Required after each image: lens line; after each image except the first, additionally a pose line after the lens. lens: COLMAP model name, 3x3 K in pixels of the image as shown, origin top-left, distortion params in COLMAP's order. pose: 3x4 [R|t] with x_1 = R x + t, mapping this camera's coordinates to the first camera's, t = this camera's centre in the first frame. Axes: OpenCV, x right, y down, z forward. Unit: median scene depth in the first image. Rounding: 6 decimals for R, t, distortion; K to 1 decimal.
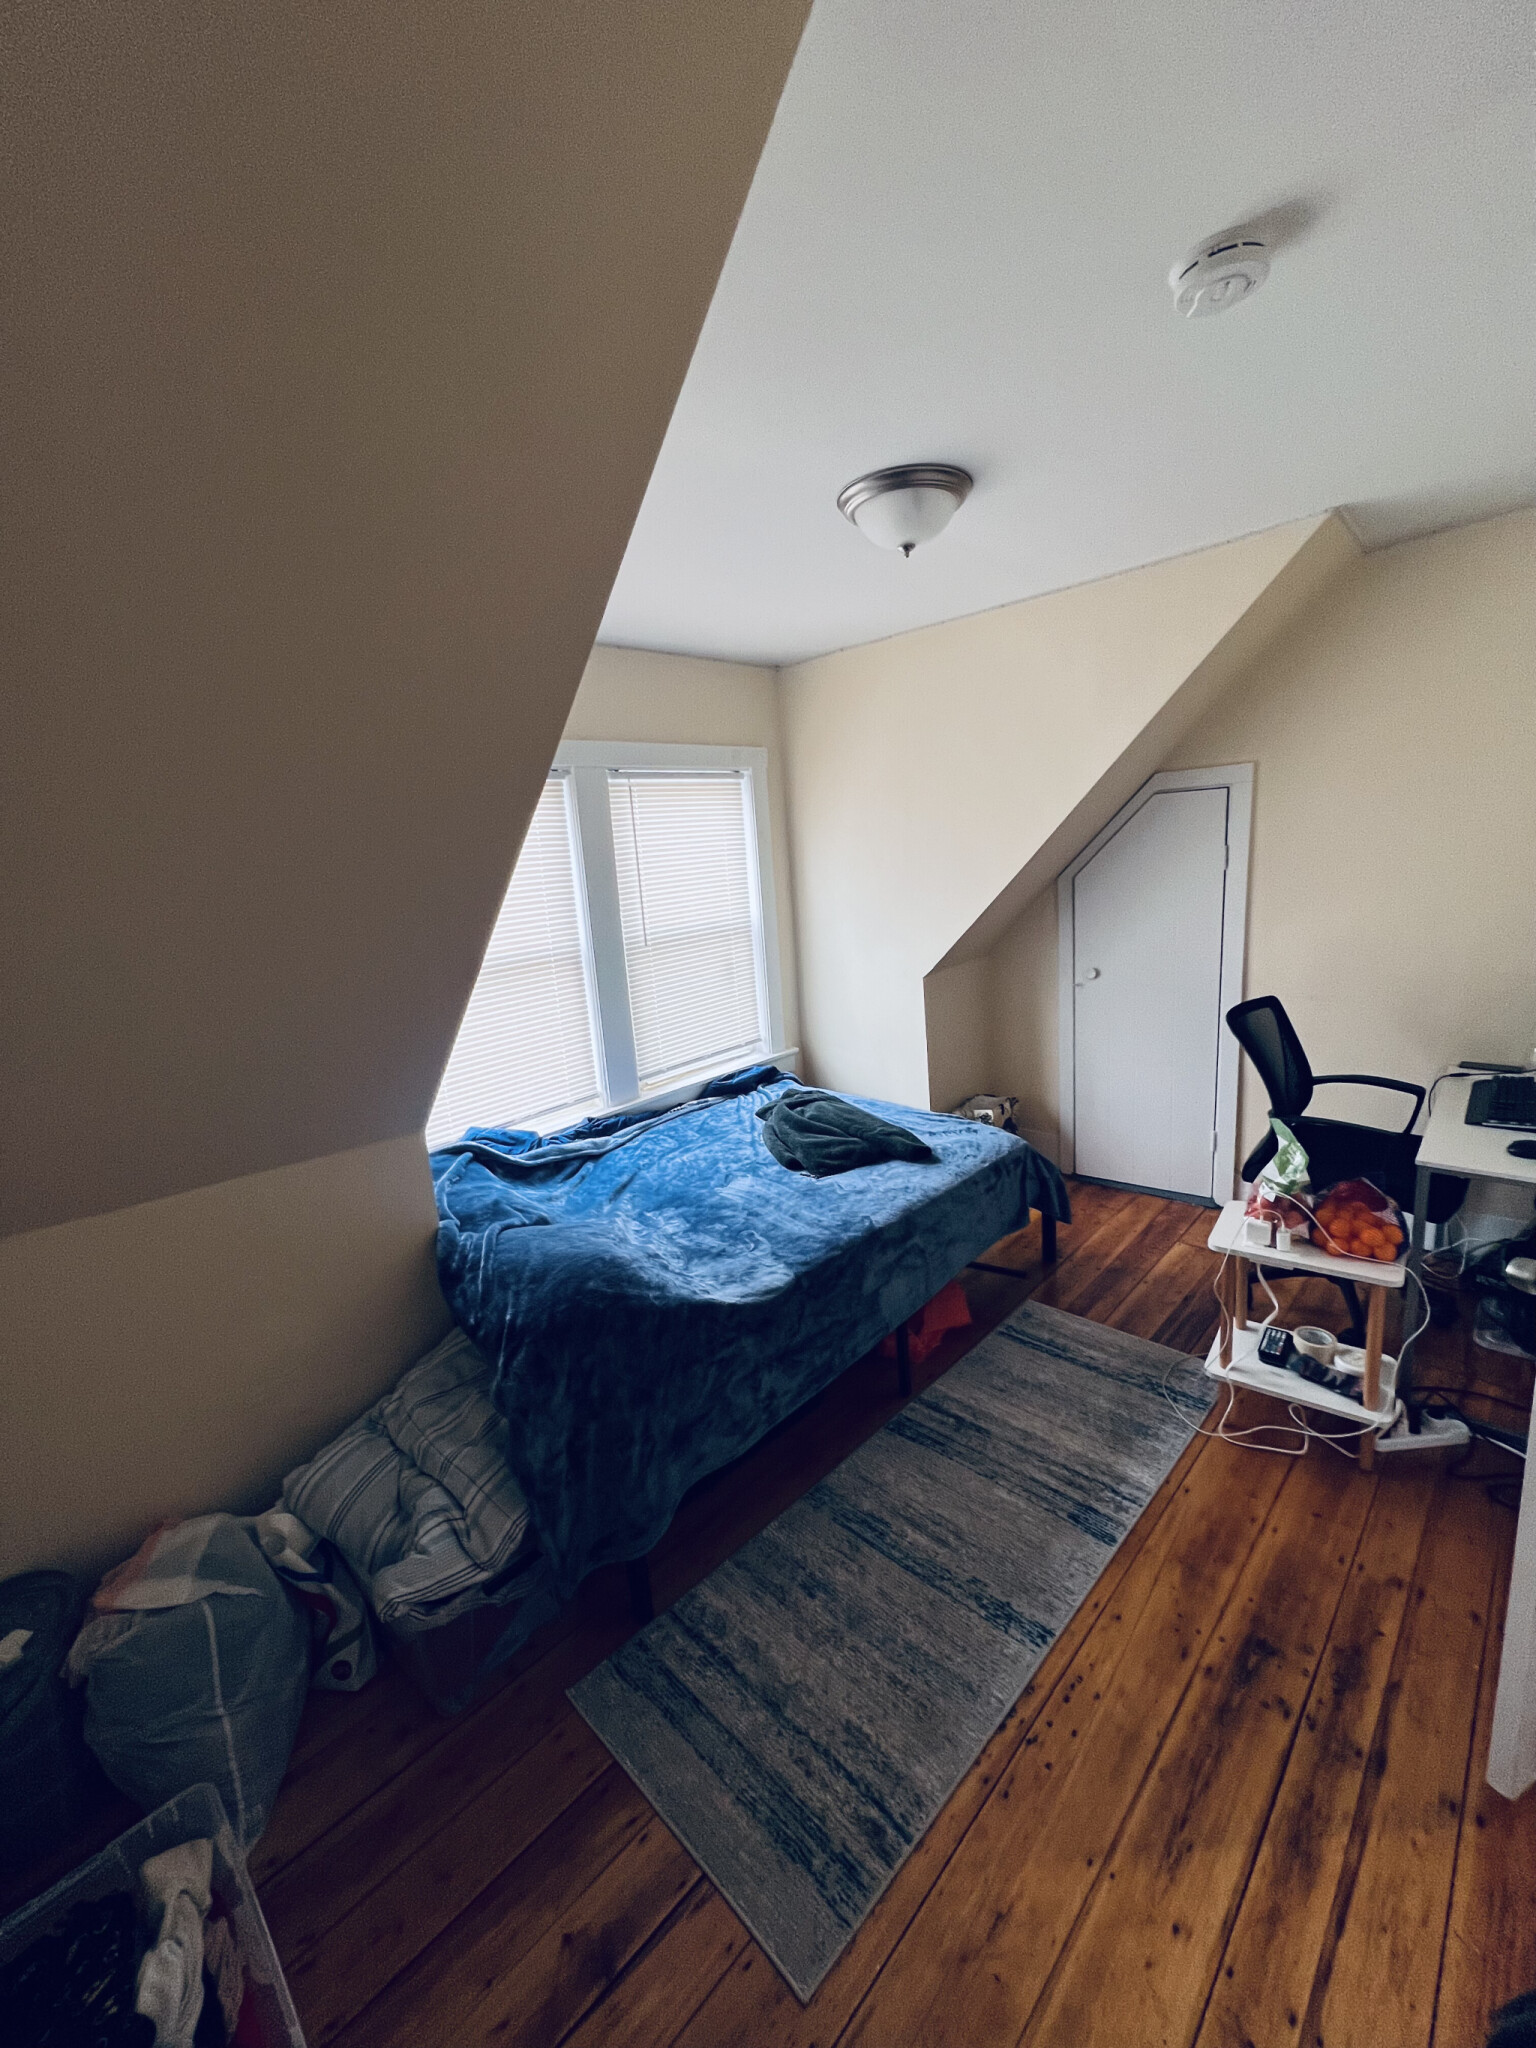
lens RADIAL K [[821.8, 0, 767.4], [0, 821.8, 1025.5], [0, 0, 1]] dist [-0.001381, 0.000537]
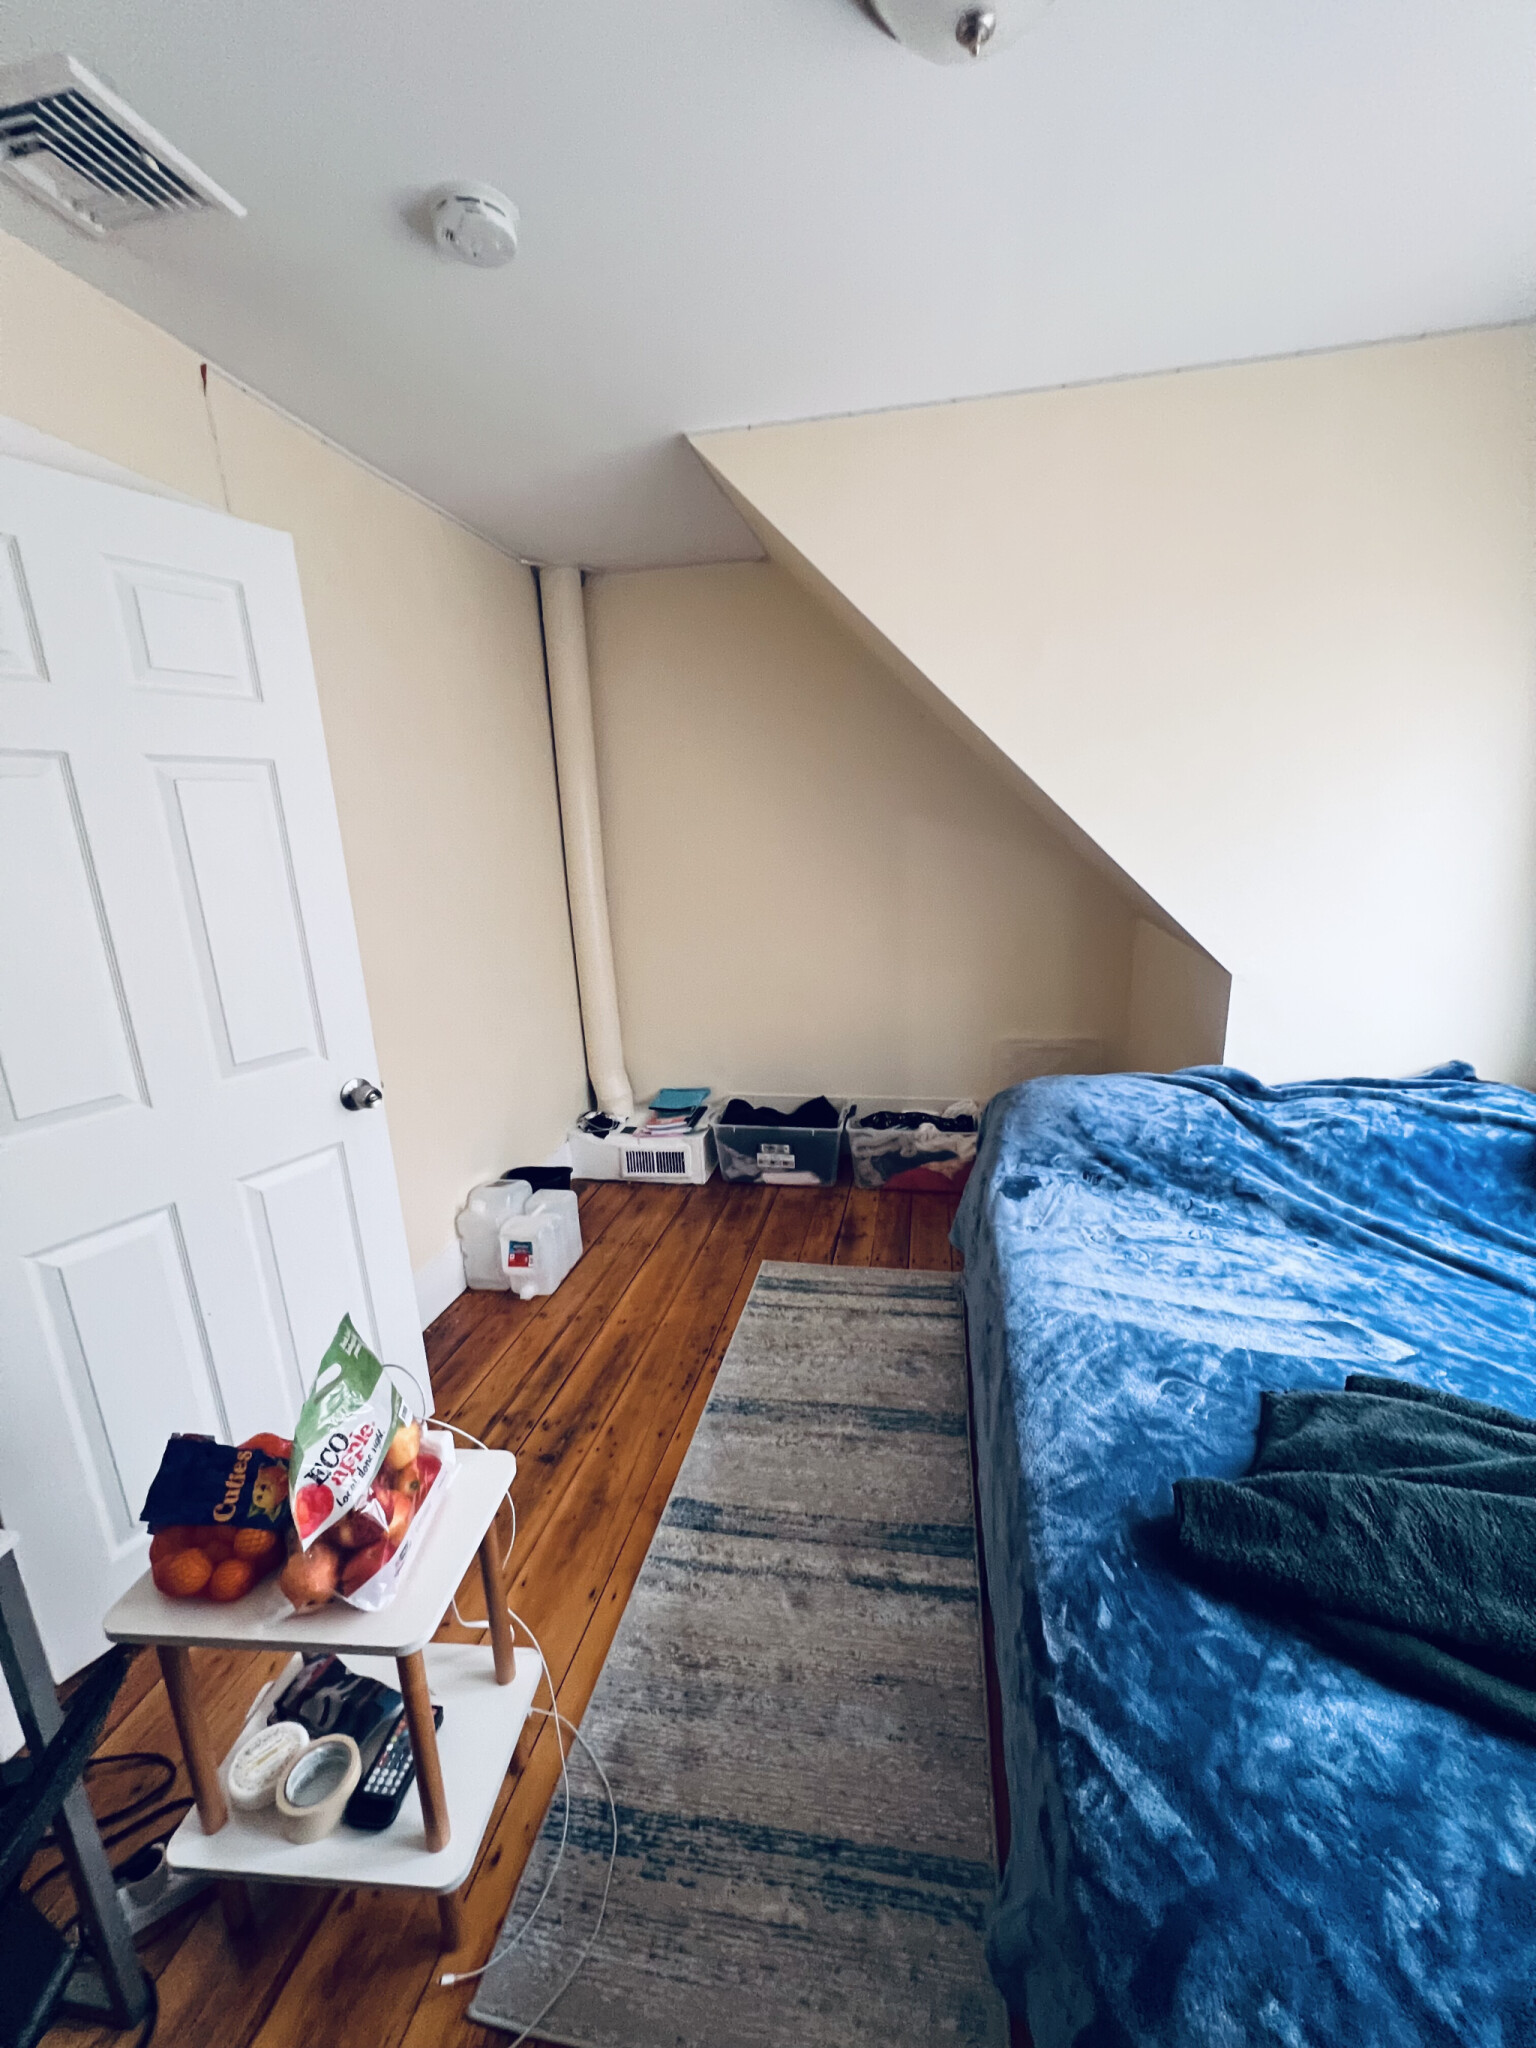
lens RADIAL K [[821.8, 0, 767.8], [0, 821.8, 1024.6], [0, 0, 1]] dist [-0.001381, 0.000537]
pose [[-0.822075, 0.248963, -0.512064, 0.818238], [0.001040, 0.899993, 0.435903, -0.347013], [0.569378, 0.357812, -0.740121, 1.886654]]
